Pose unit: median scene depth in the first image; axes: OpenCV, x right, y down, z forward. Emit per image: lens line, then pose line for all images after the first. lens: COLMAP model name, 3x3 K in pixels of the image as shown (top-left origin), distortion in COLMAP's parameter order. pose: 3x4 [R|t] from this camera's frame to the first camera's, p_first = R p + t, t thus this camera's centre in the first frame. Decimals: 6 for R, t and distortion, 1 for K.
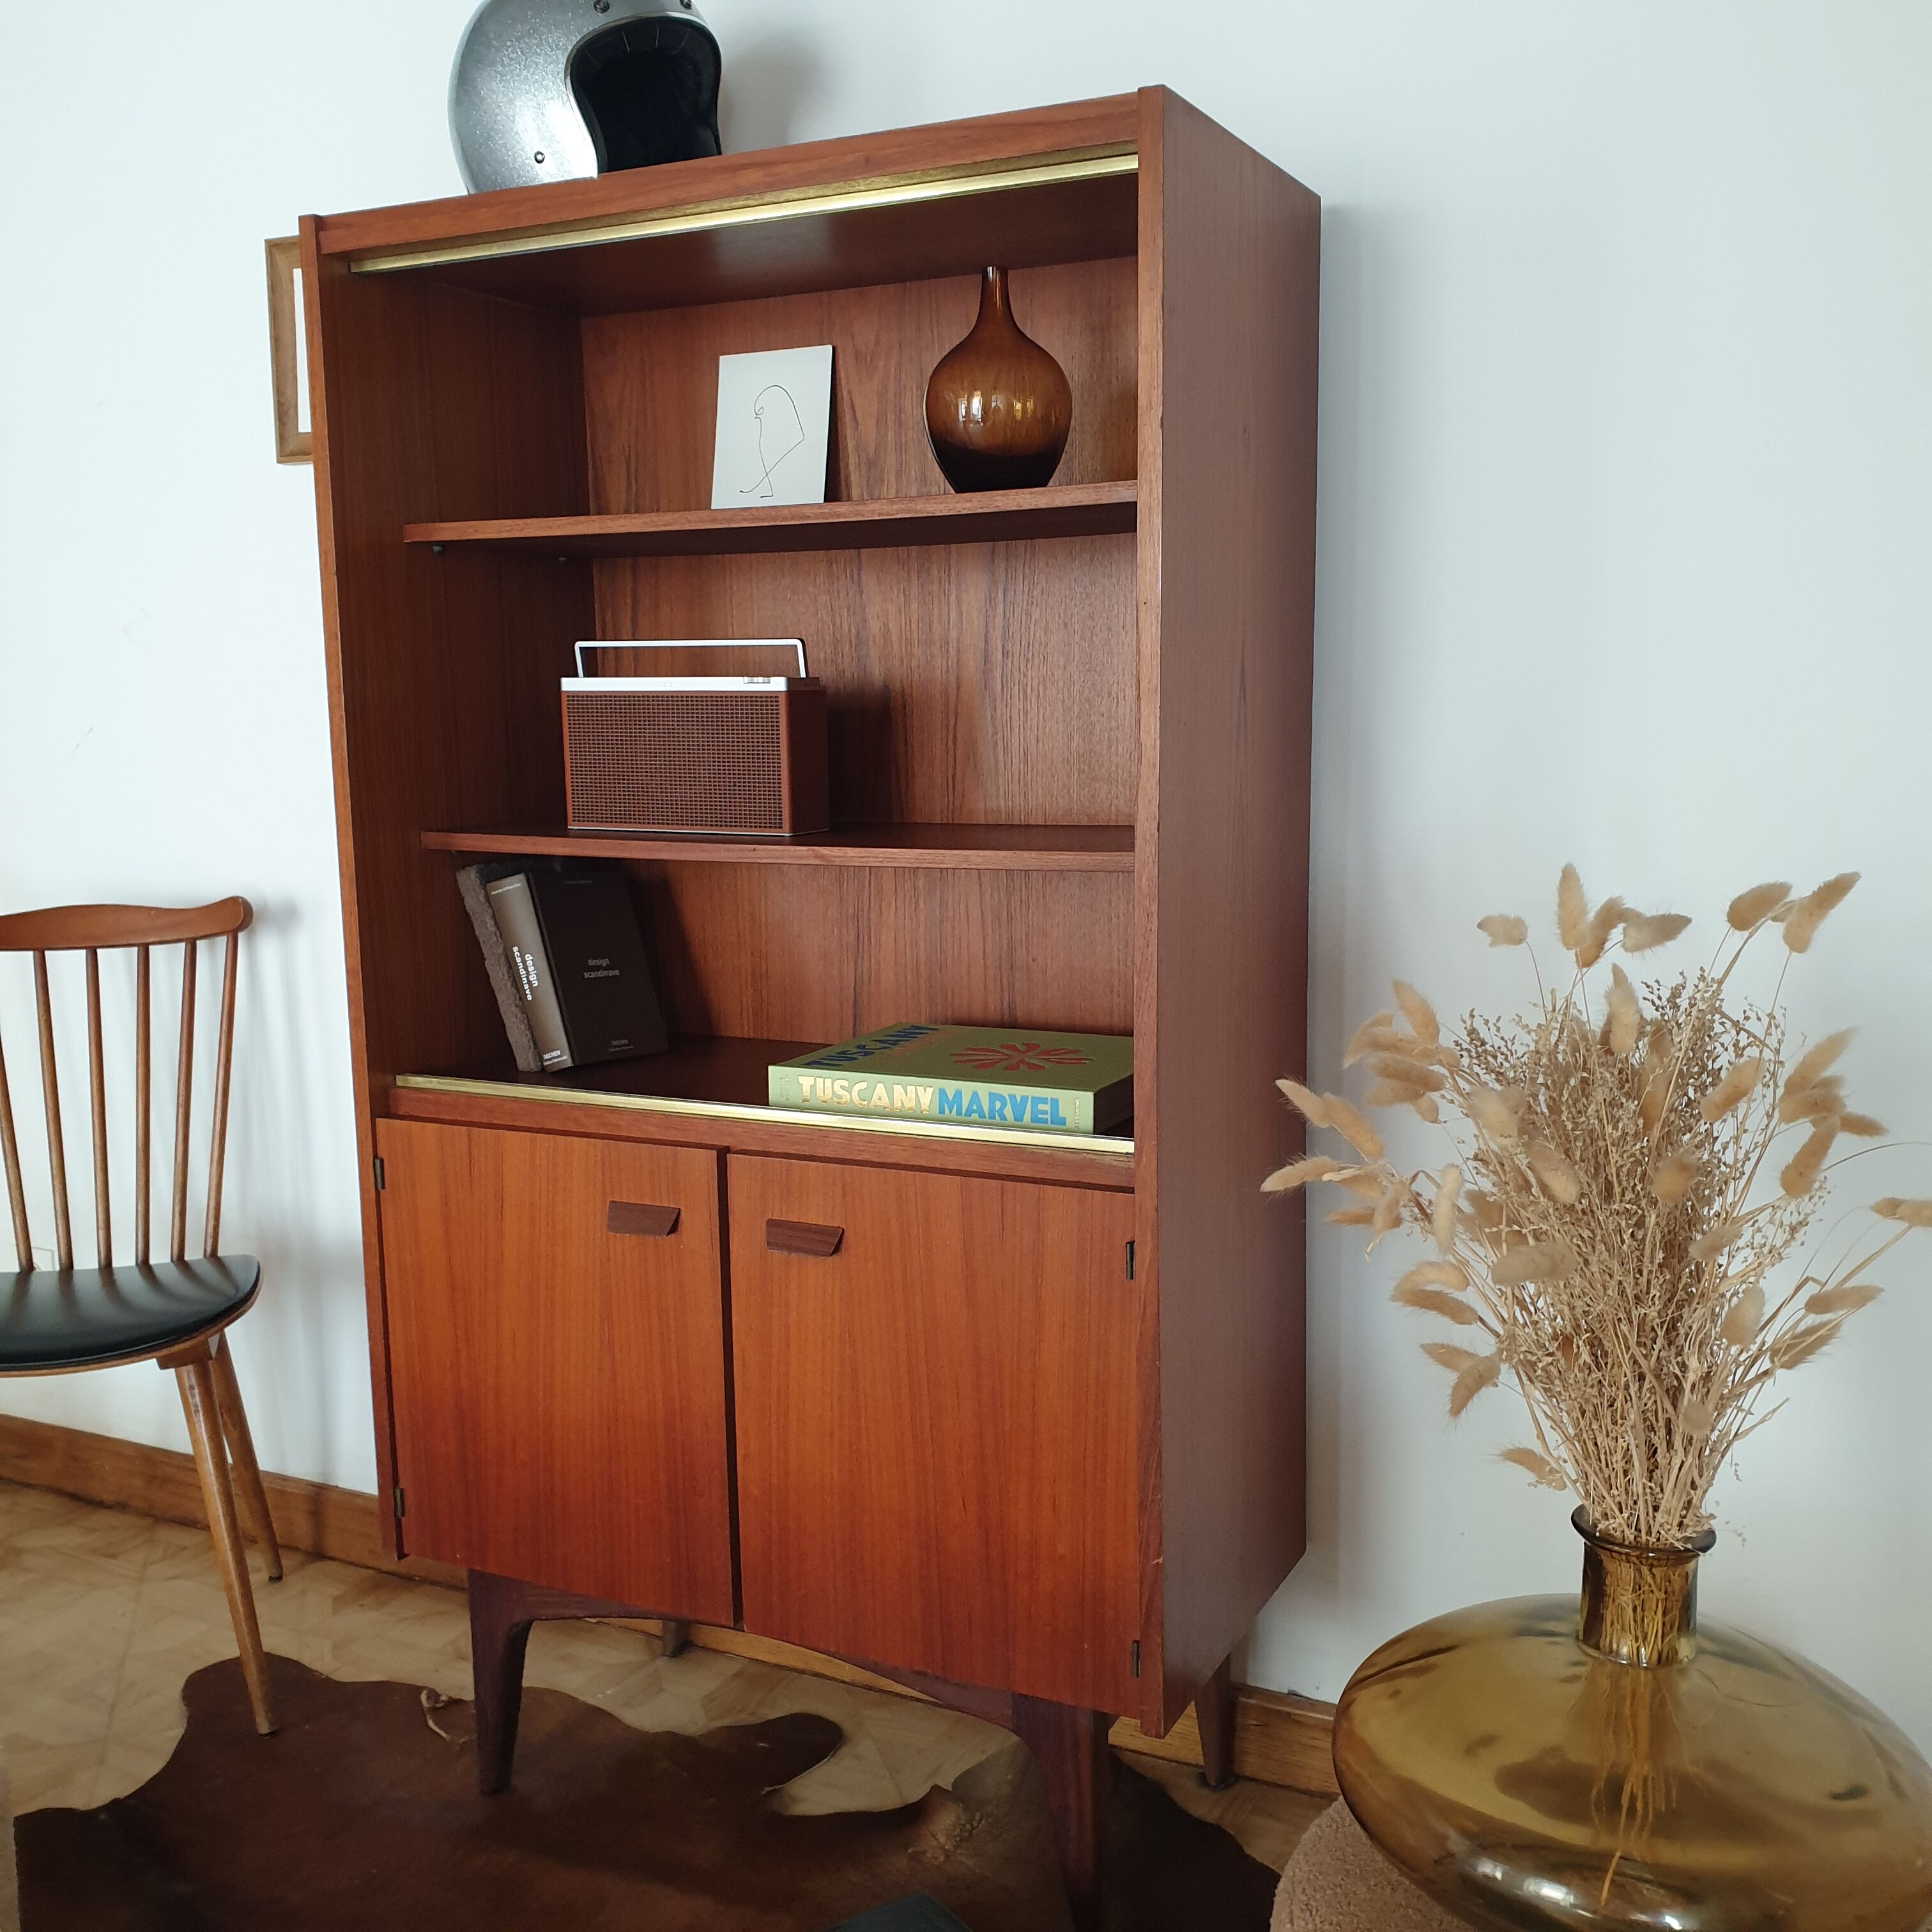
lens RADIAL K [[1946.7, 0, 1008.3], [0, 1946.7, 984.2], [0, 0, 1]] dist [0.141023, -0.346526]
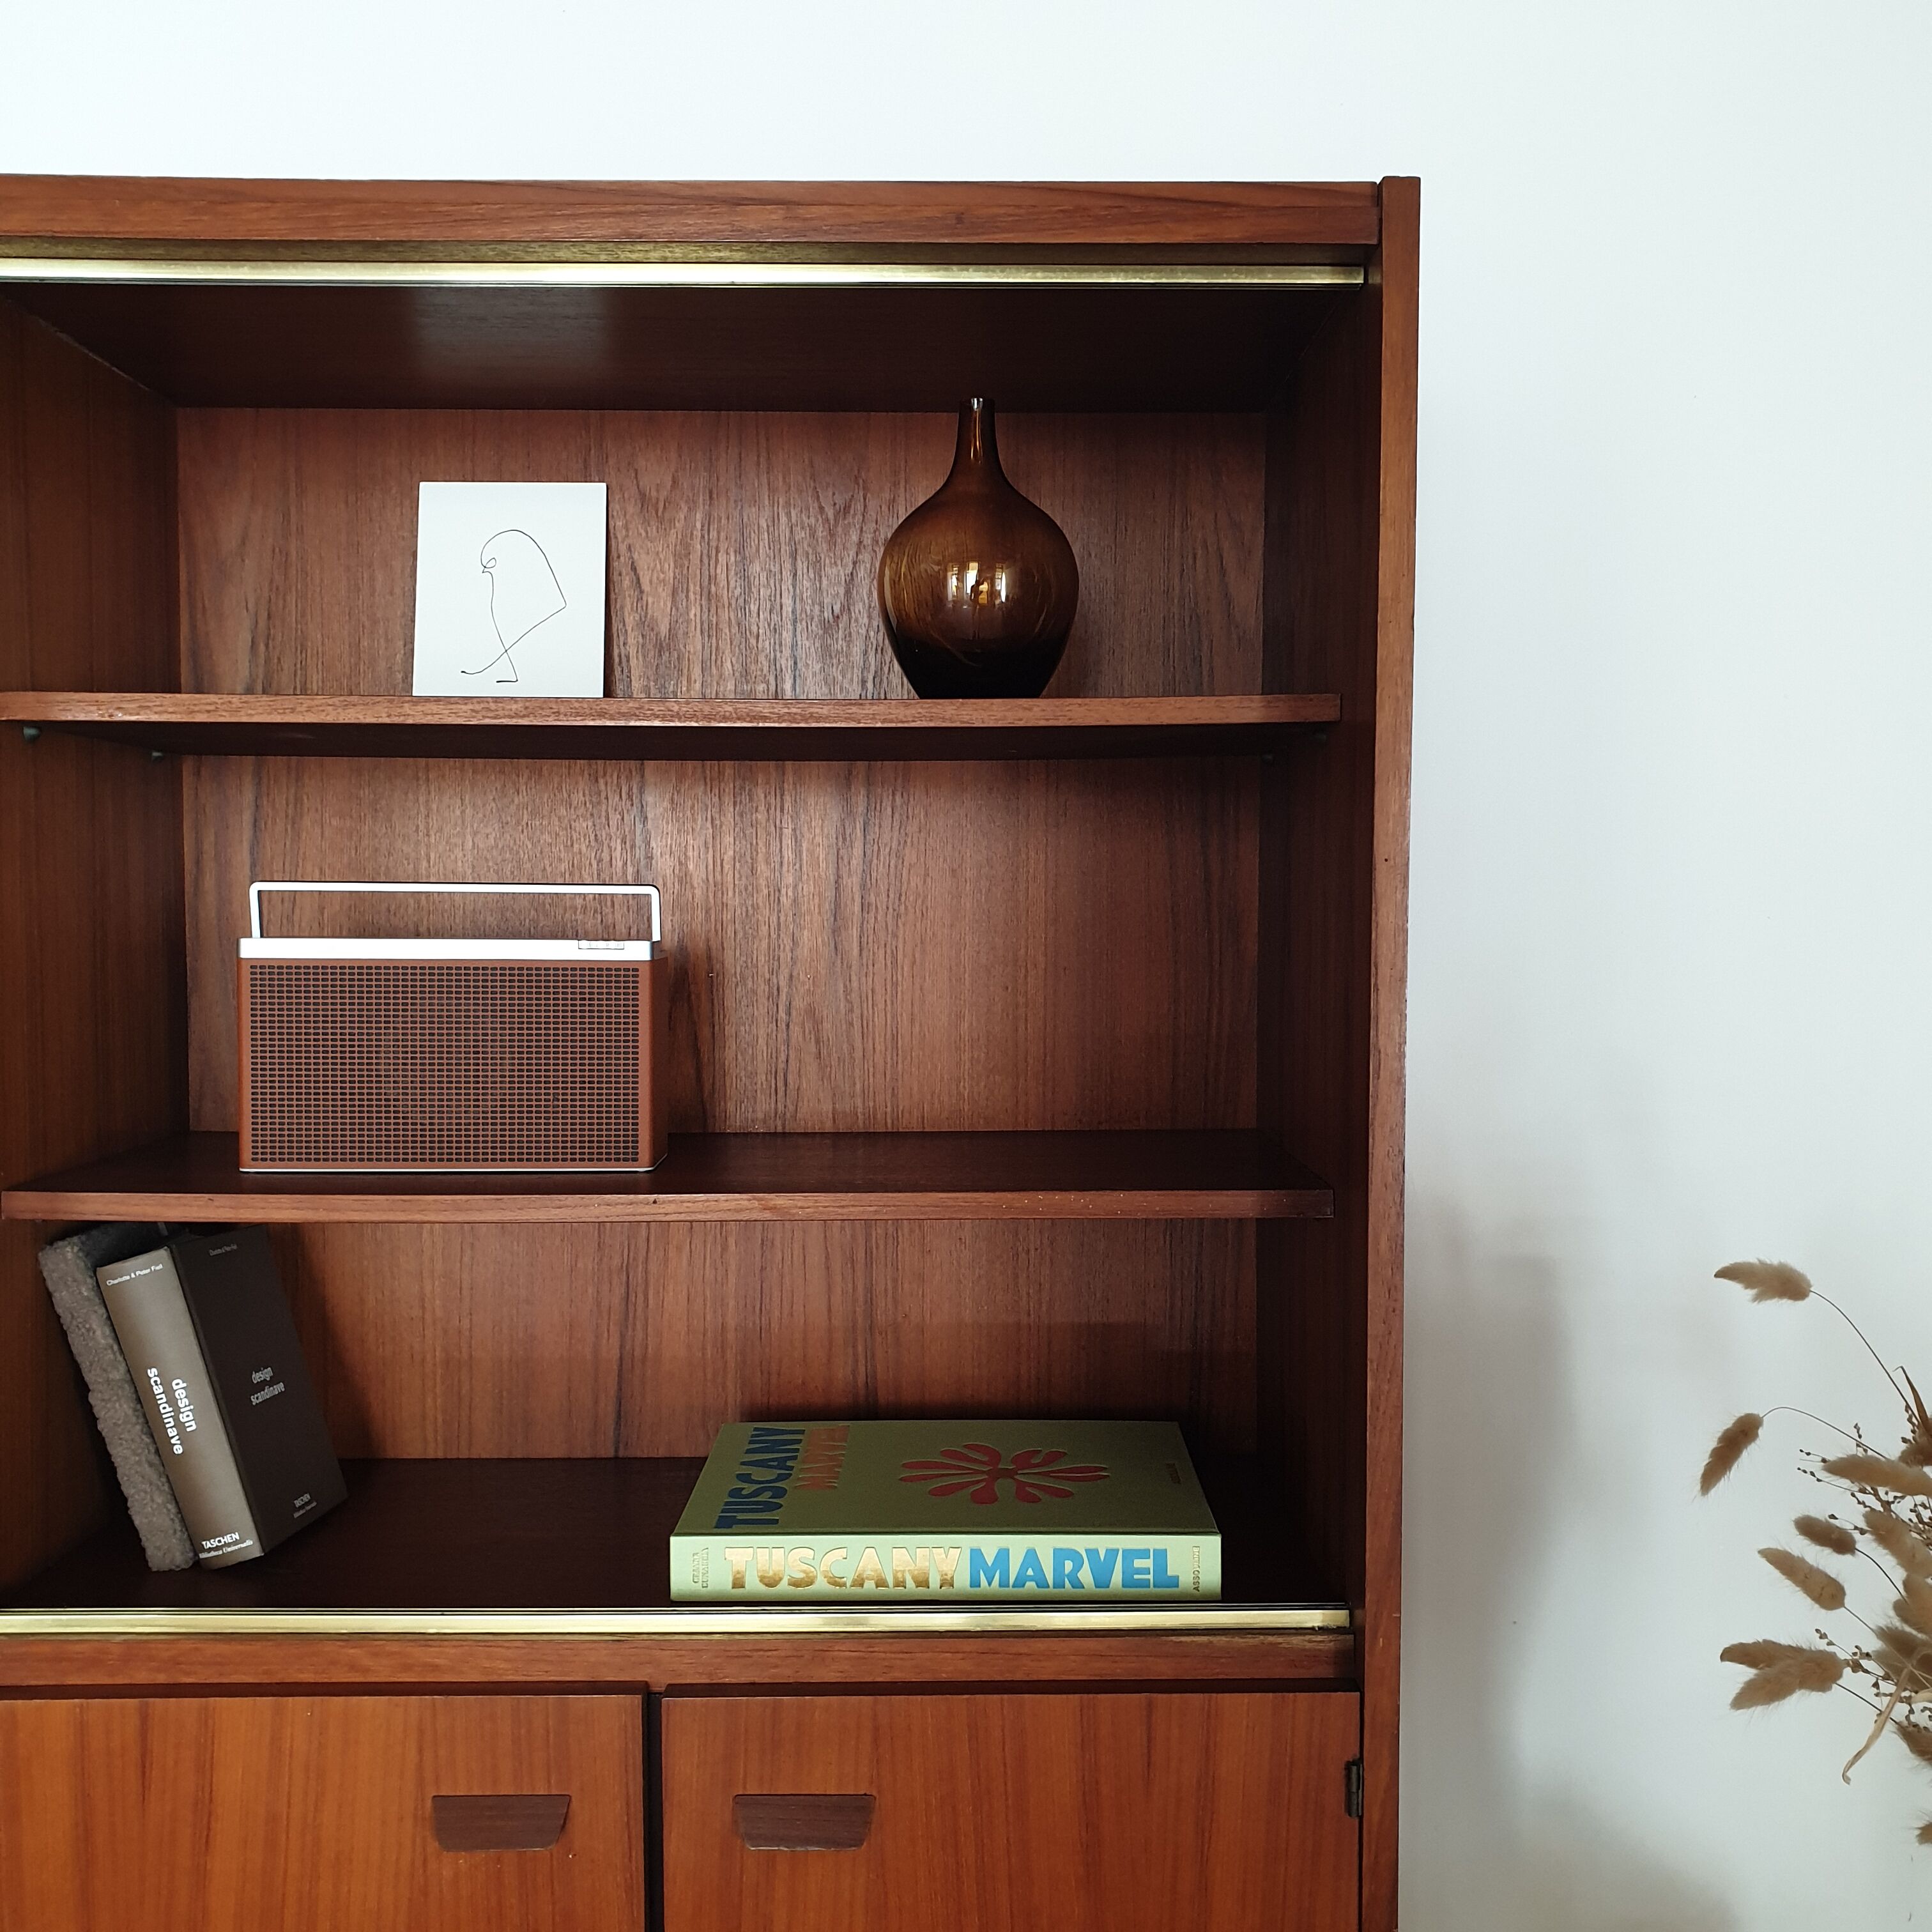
lens RADIAL K [[1941.0, 0, 970.3], [0, 1941.0, 983.5], [0, 0, 1]] dist [0.150636, -0.438231]
pose [[0.898119, -0.005336, 0.439720, -0.299972], [0.053241, 0.993890, -0.096683, -0.068002], [-0.436517, 0.110244, 0.892916, 0.332291]]
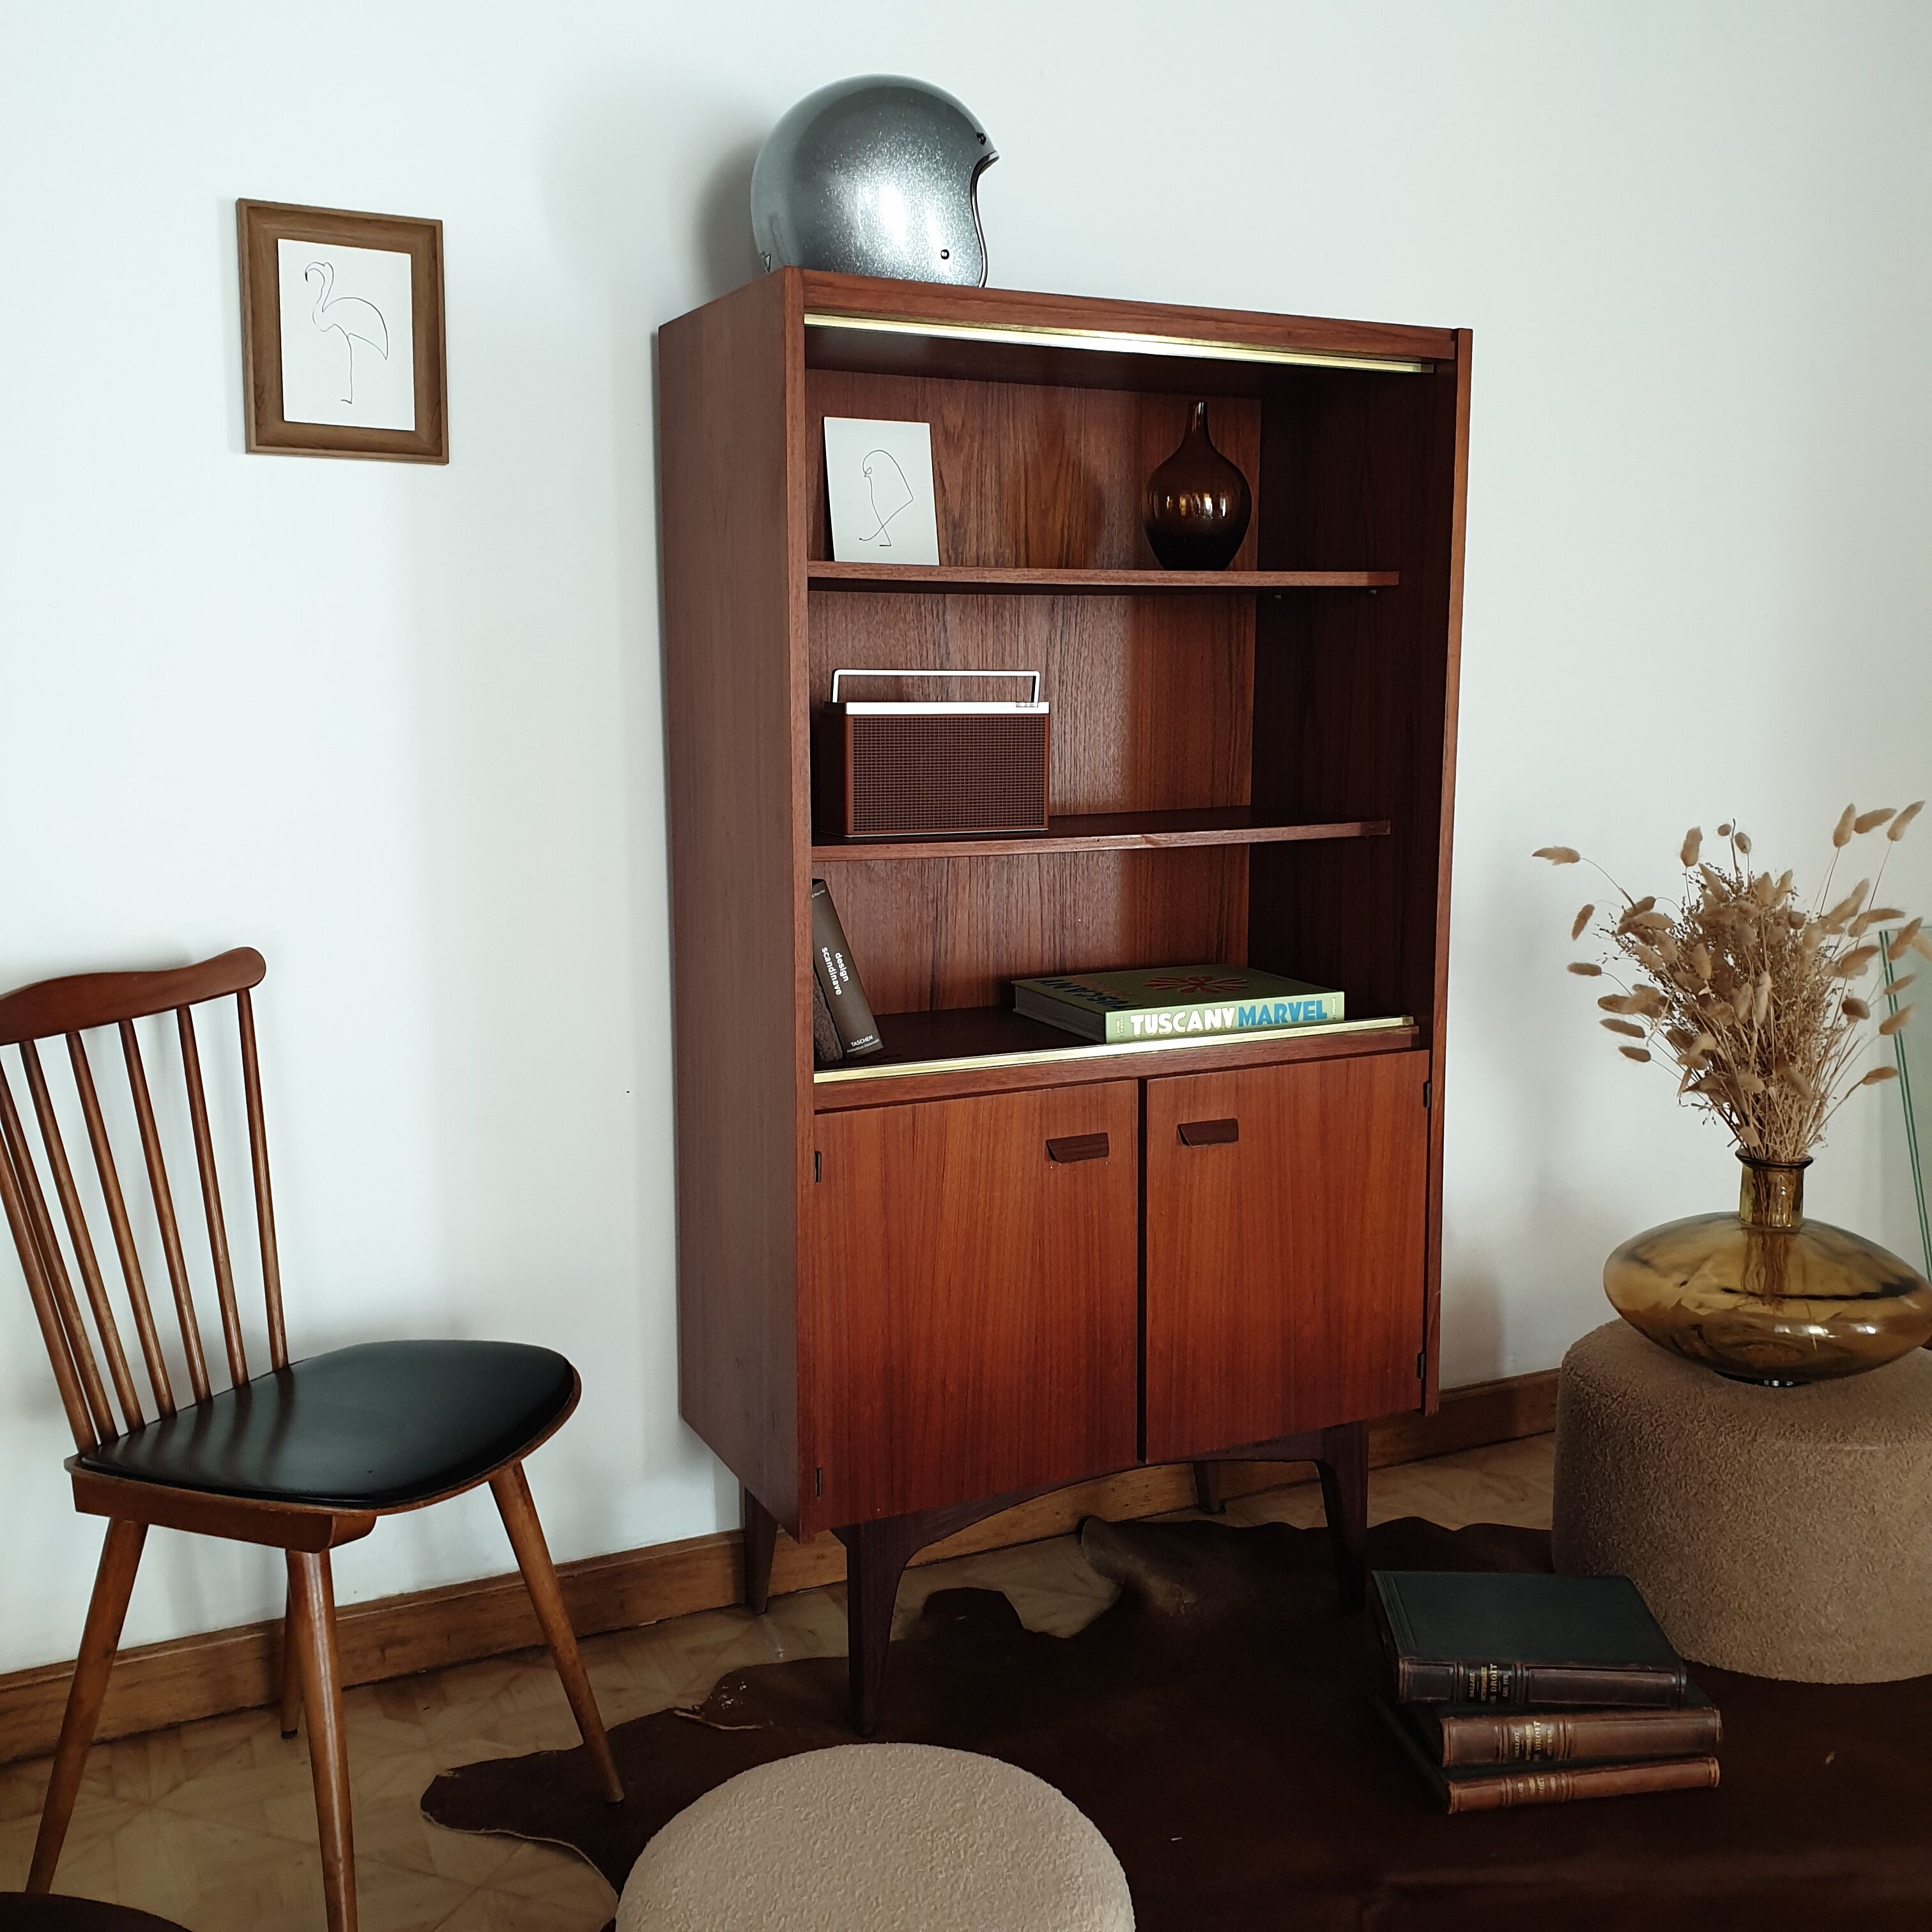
lens RADIAL K [[1952.6, 0, 967.3], [0, 1952.6, 951.4], [0, 0, 1]] dist [0.127409, -0.295575]
pose [[0.623999, -0.096807, 0.775405, -1.074686], [0.110848, 0.993228, 0.034798, -0.047461], [-0.773523, 0.064238, 0.630505, 0.261424]]
